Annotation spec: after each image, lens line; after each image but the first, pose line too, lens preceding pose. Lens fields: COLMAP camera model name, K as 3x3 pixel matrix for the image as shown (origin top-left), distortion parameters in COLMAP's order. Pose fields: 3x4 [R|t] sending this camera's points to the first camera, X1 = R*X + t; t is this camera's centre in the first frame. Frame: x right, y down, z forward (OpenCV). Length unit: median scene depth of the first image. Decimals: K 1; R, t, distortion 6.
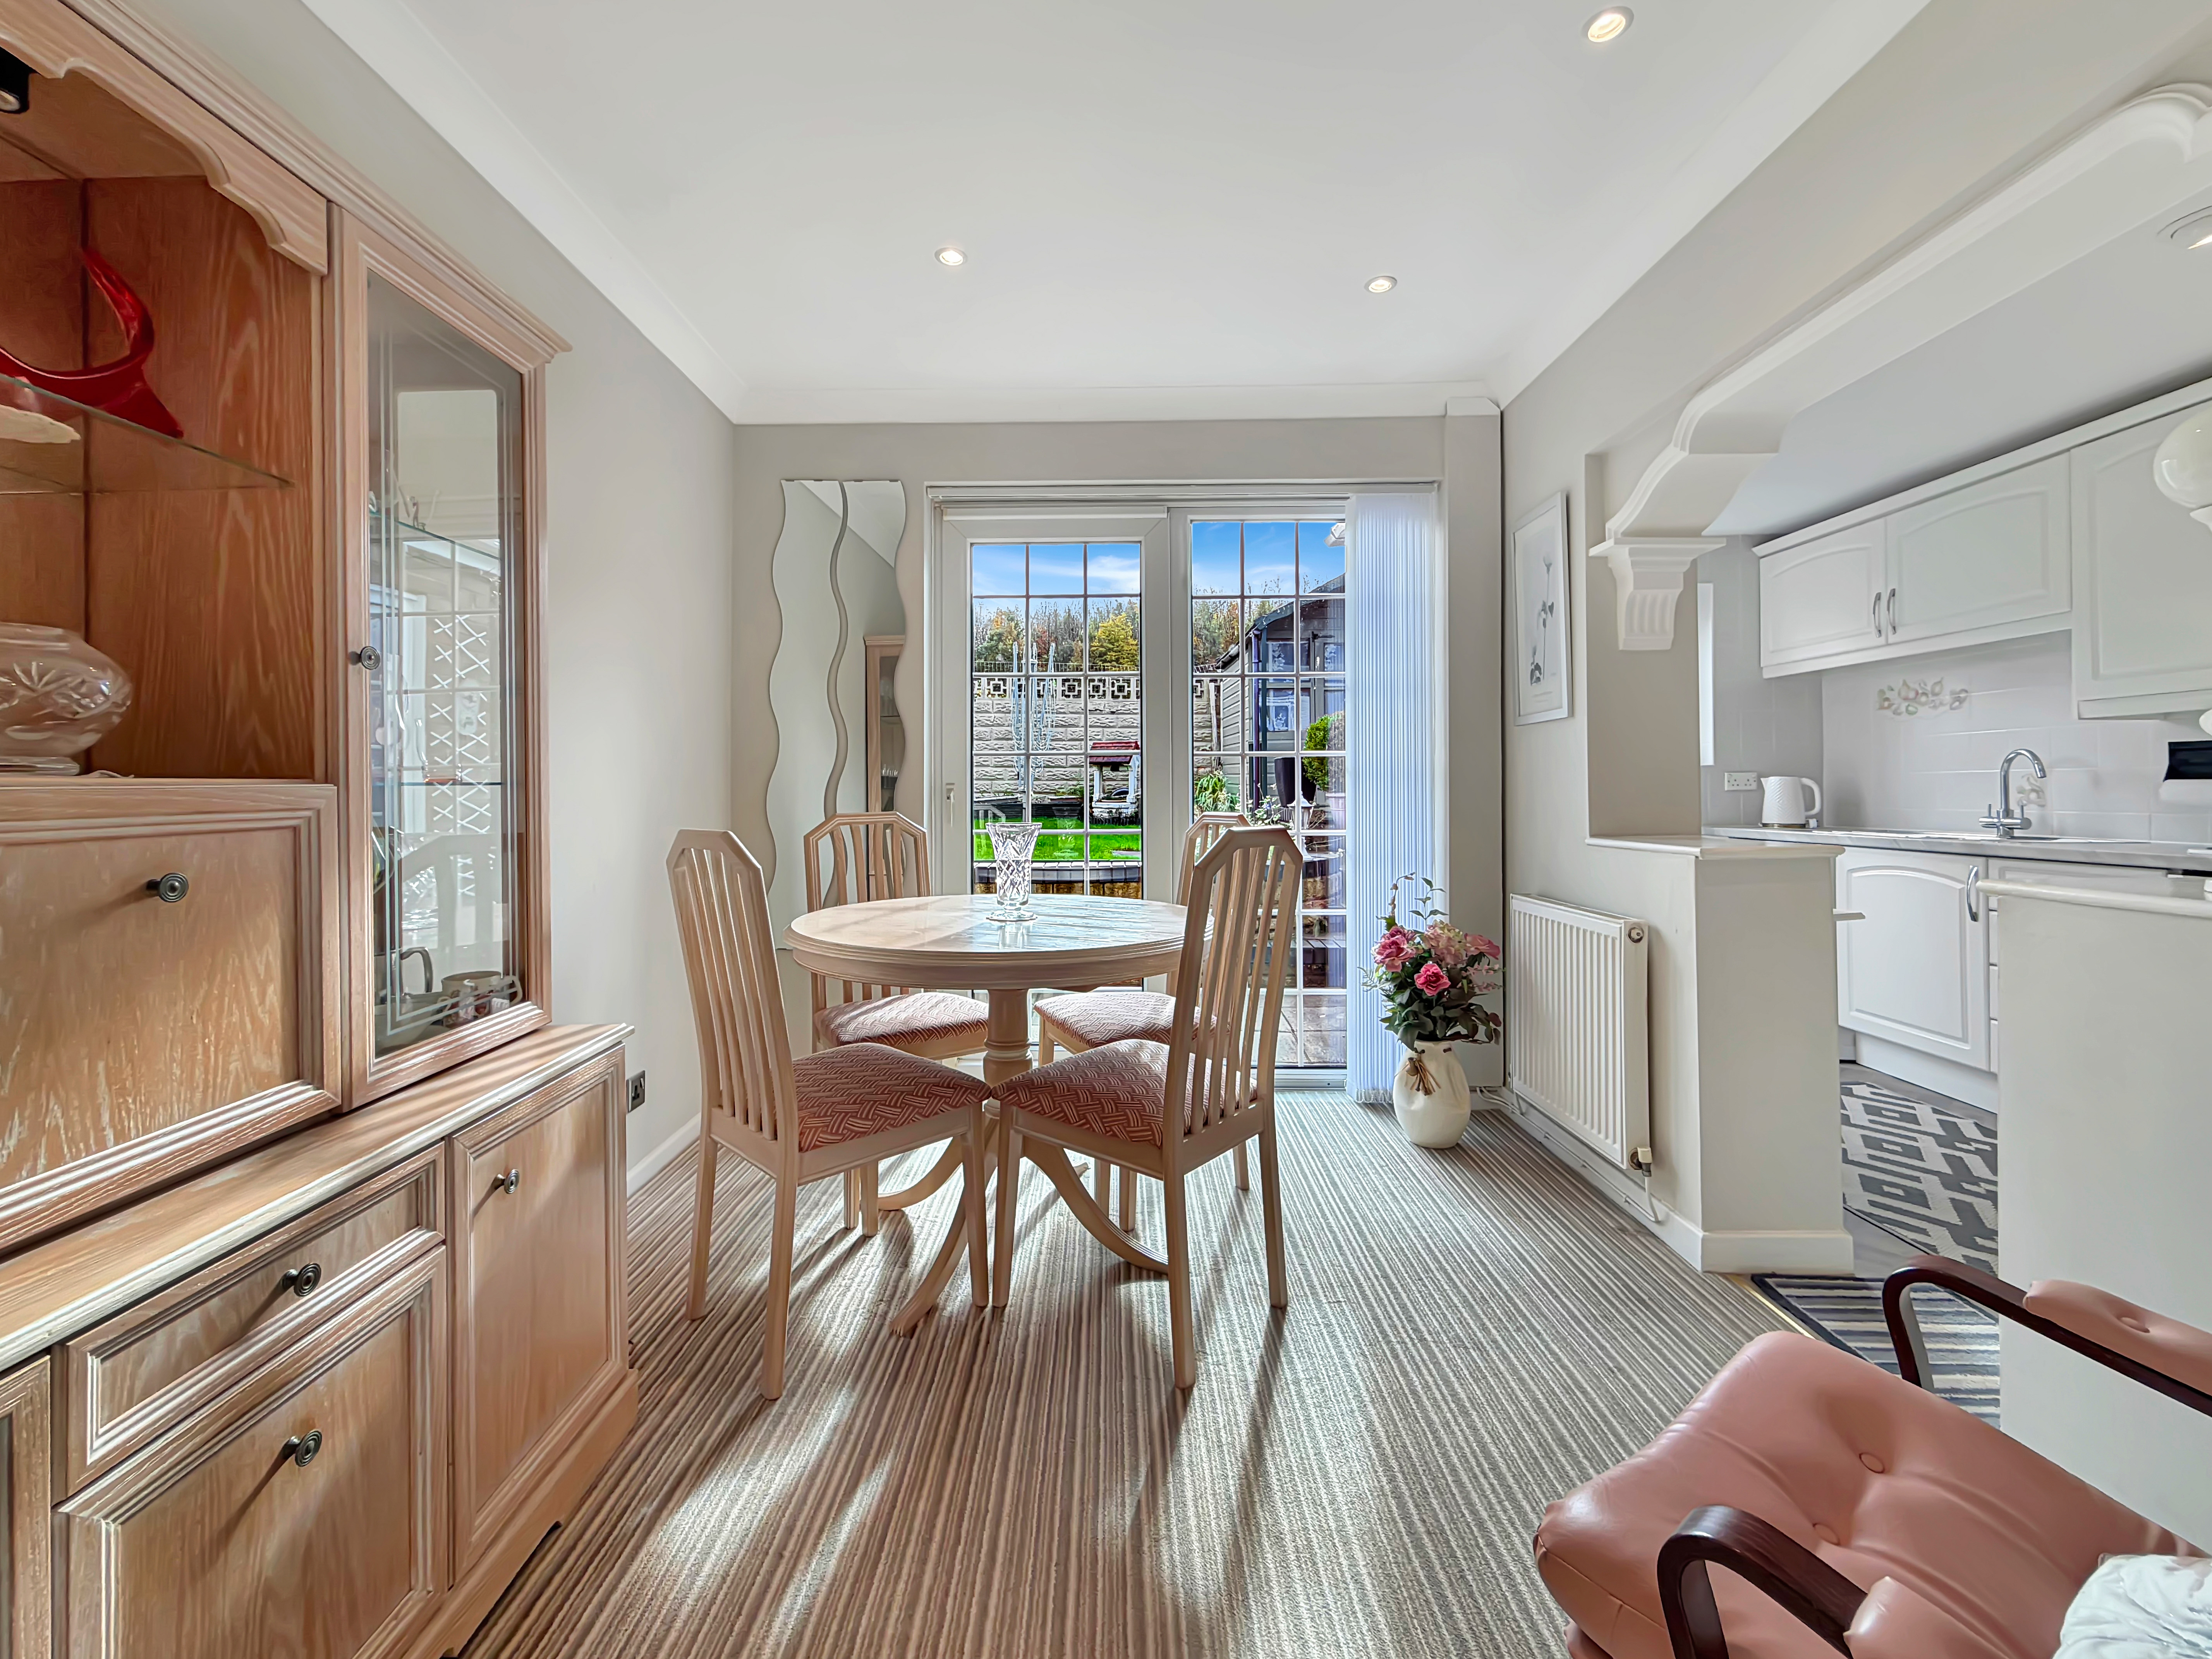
lens RADIAL K [[909.1, 0, 1085.2], [0, 909.1, 780.5], [0, 0, 1]] dist [-0.000798, 0.000107]
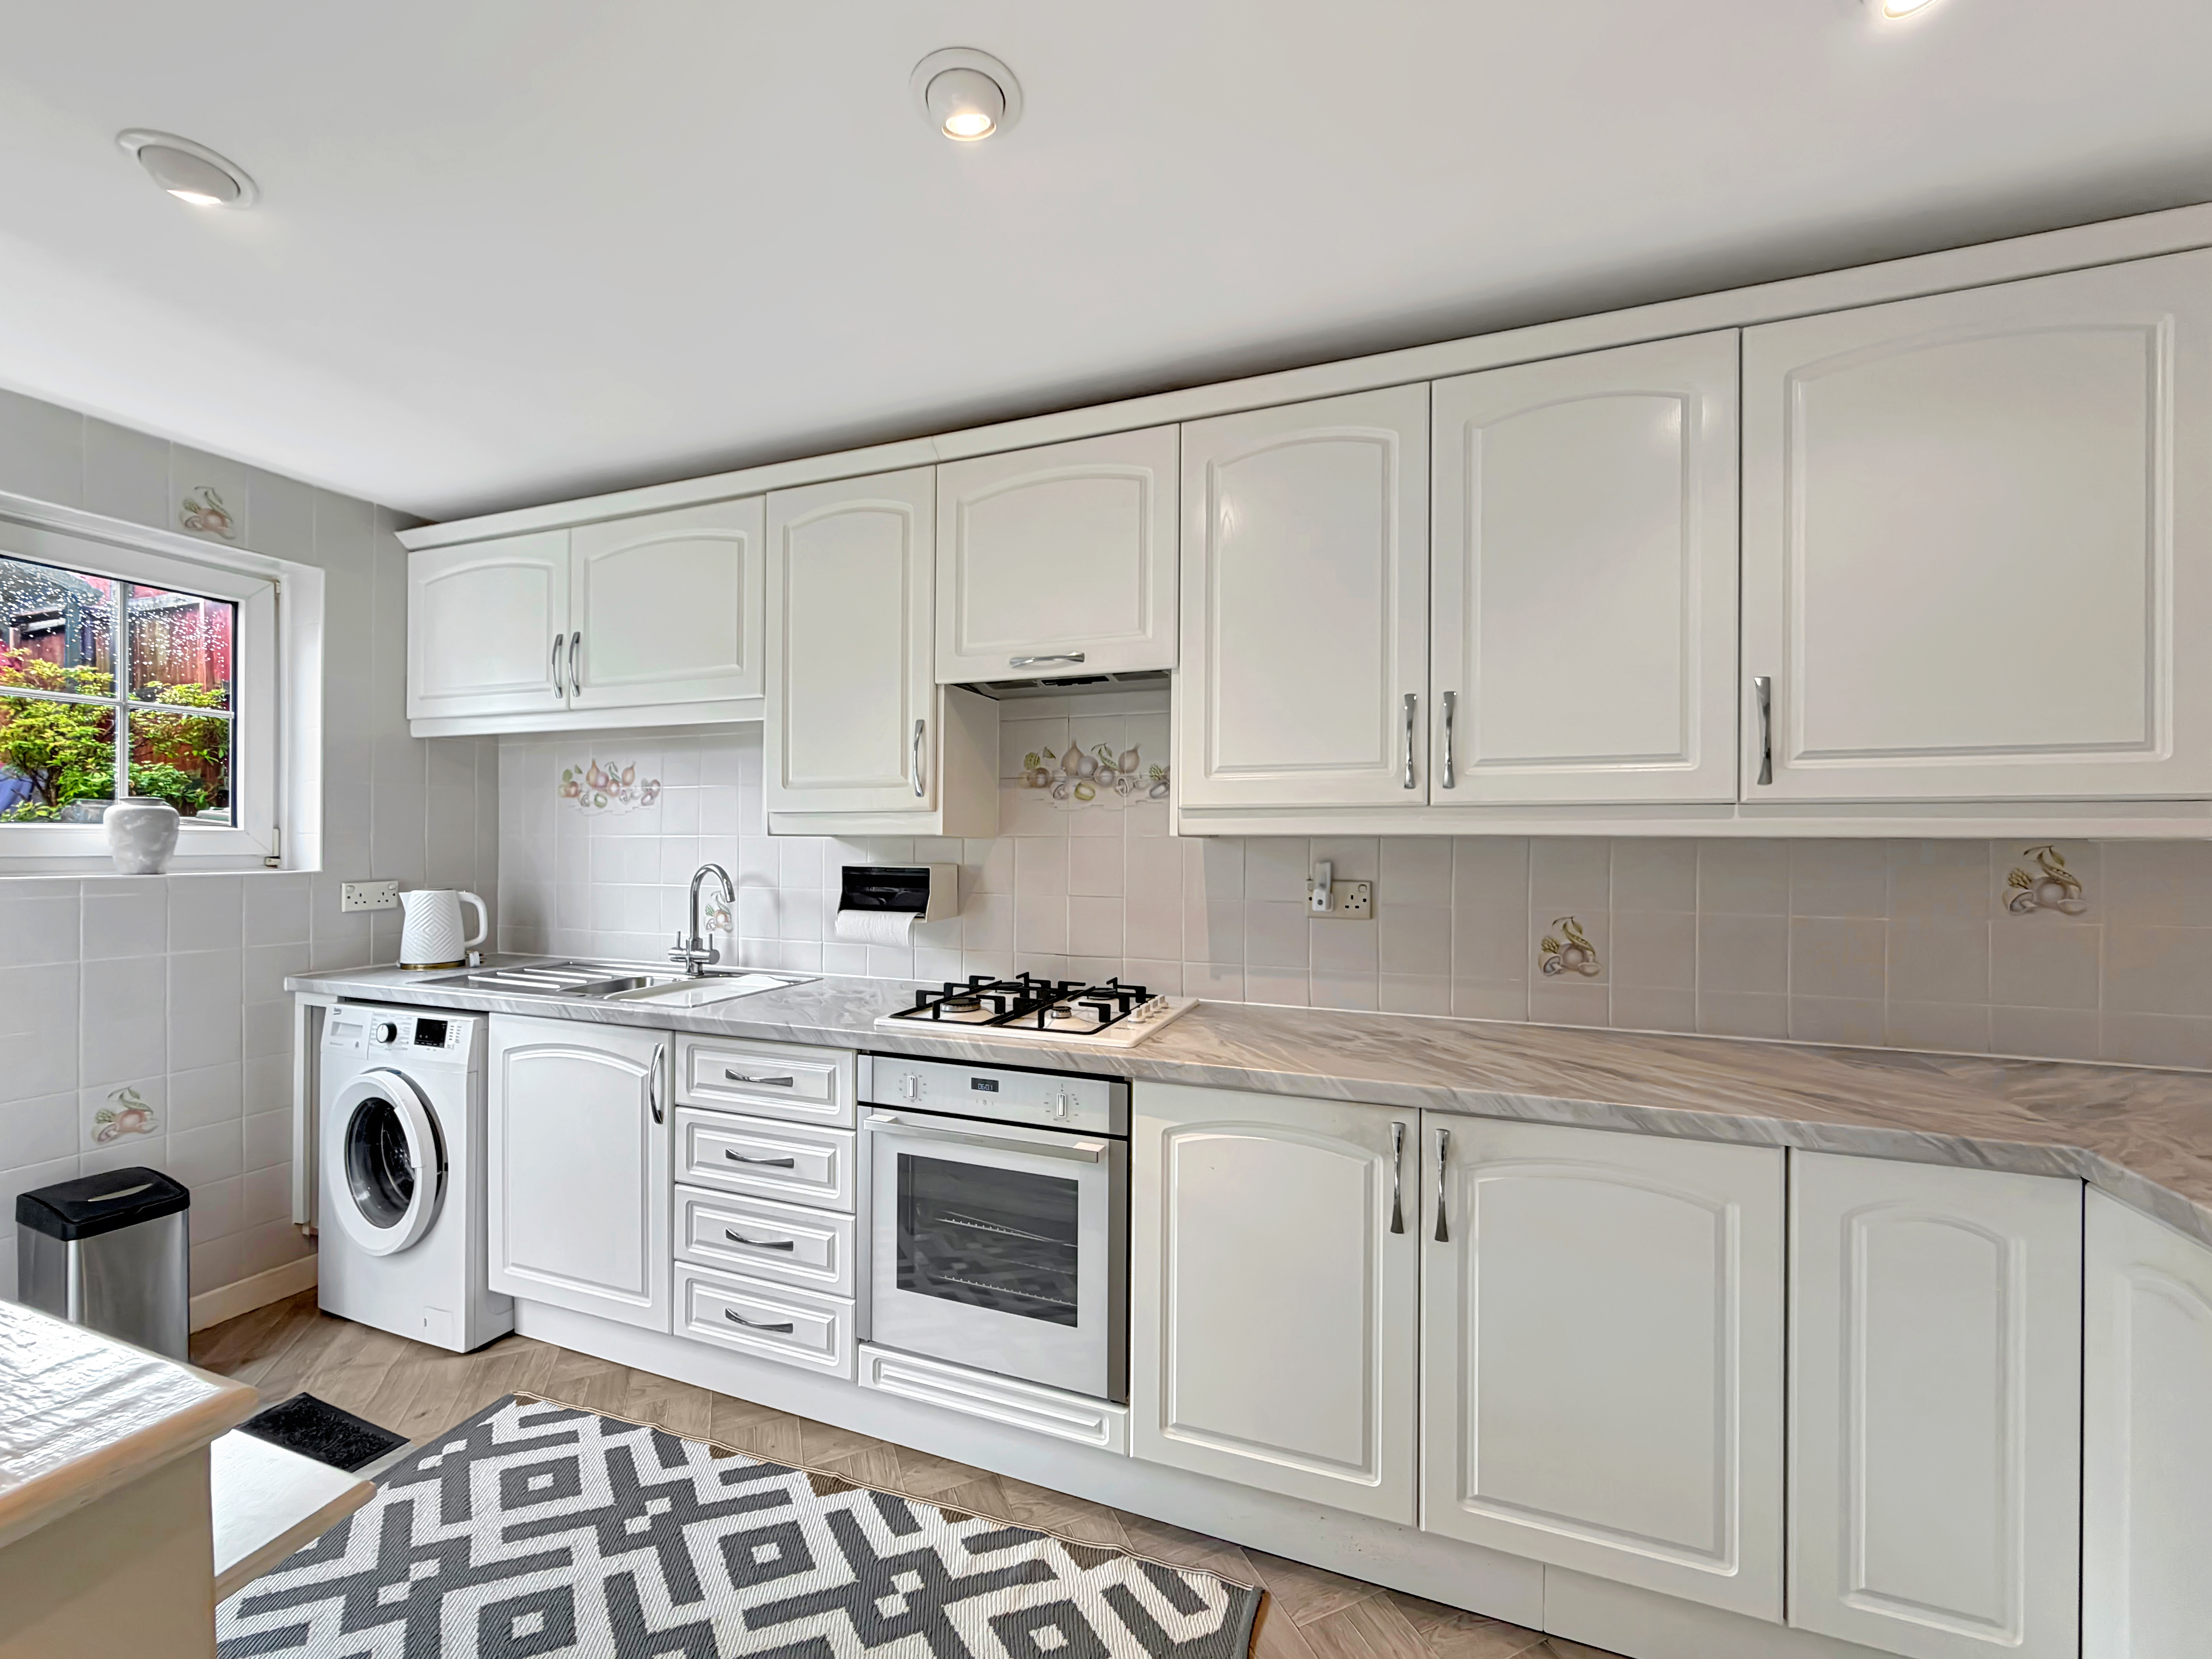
lens RADIAL K [[897.5, 0, 1102.0], [0, 897.5, 840.3], [0, 0, 1]] dist [0.001905, 0.000100]
pose [[0.342970, 0.003510, 0.939340, 0.400151], [-0.016952, 0.999853, 0.002453, -0.061812], [-0.939193, -0.016765, 0.342979, 0.400343]]
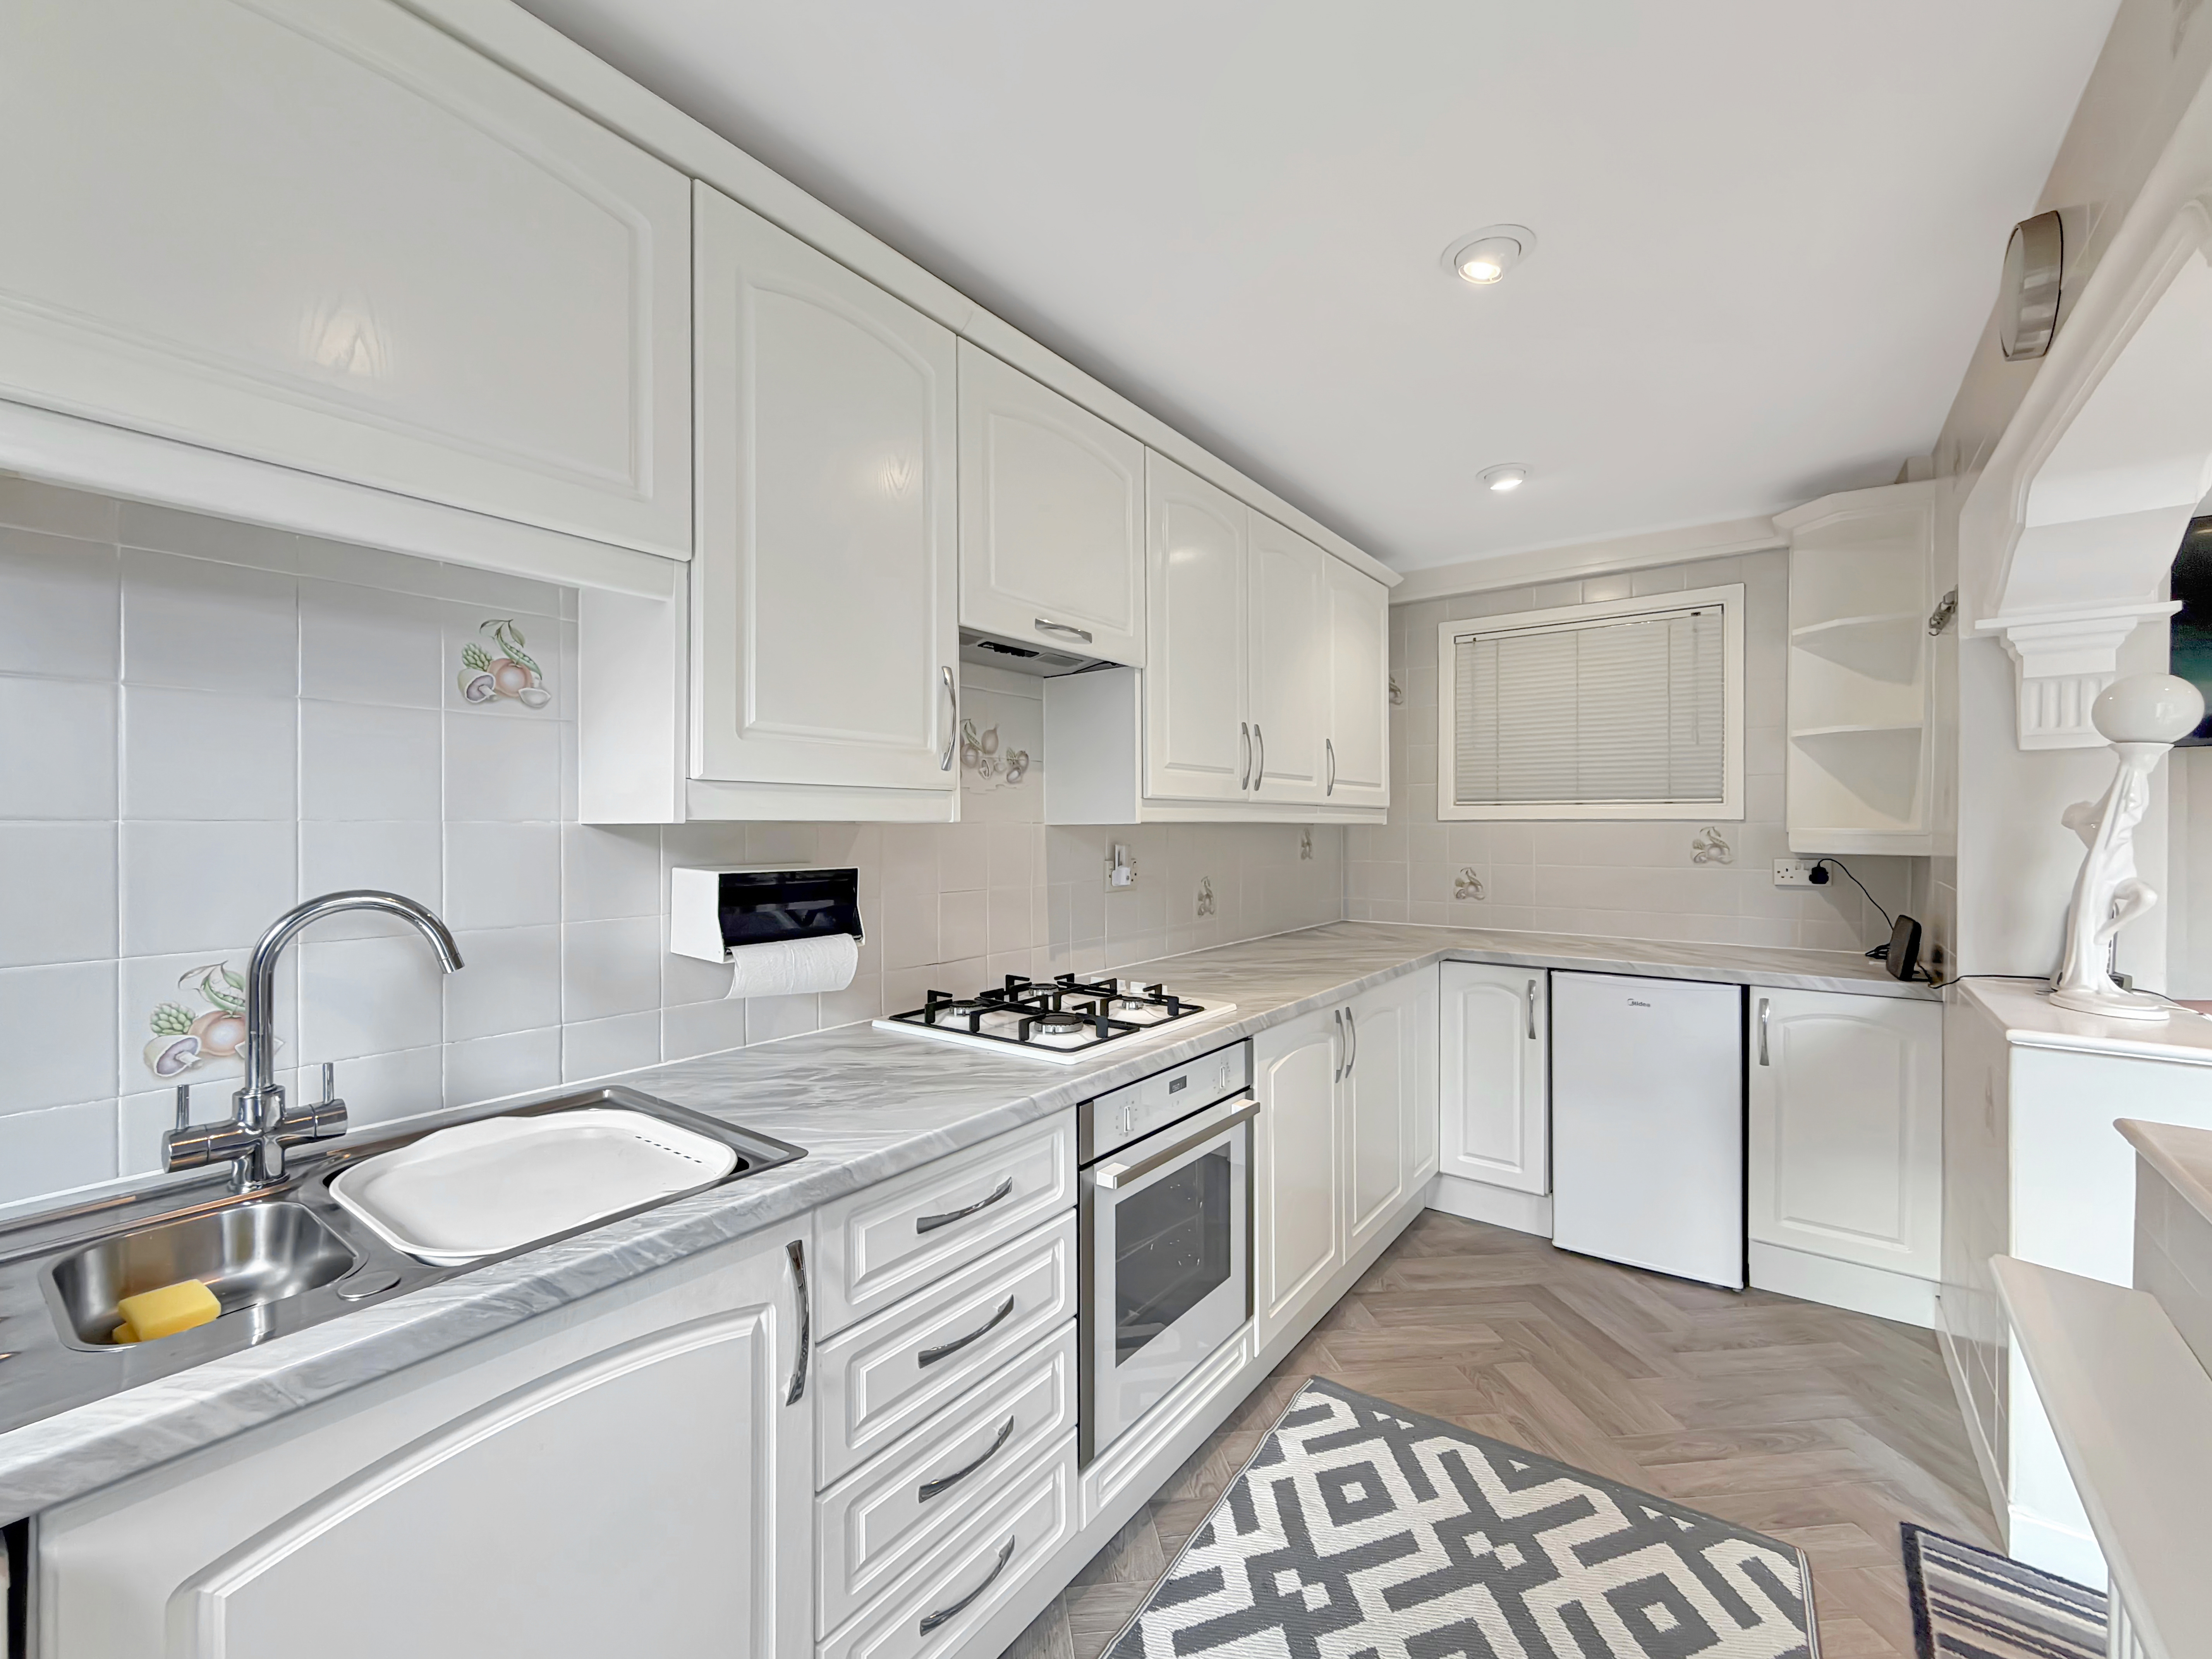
lens RADIAL K [[900.8, 0, 1098.8], [0, 900.8, 836.8], [0, 0, 1]] dist [-0.001260, -0.000023]
pose [[-0.802037, -0.001796, 0.597271, 0.608955], [-0.003313, 0.999993, -0.001441, -0.053219], [-0.597265, -0.003134, -0.802038, 1.075164]]
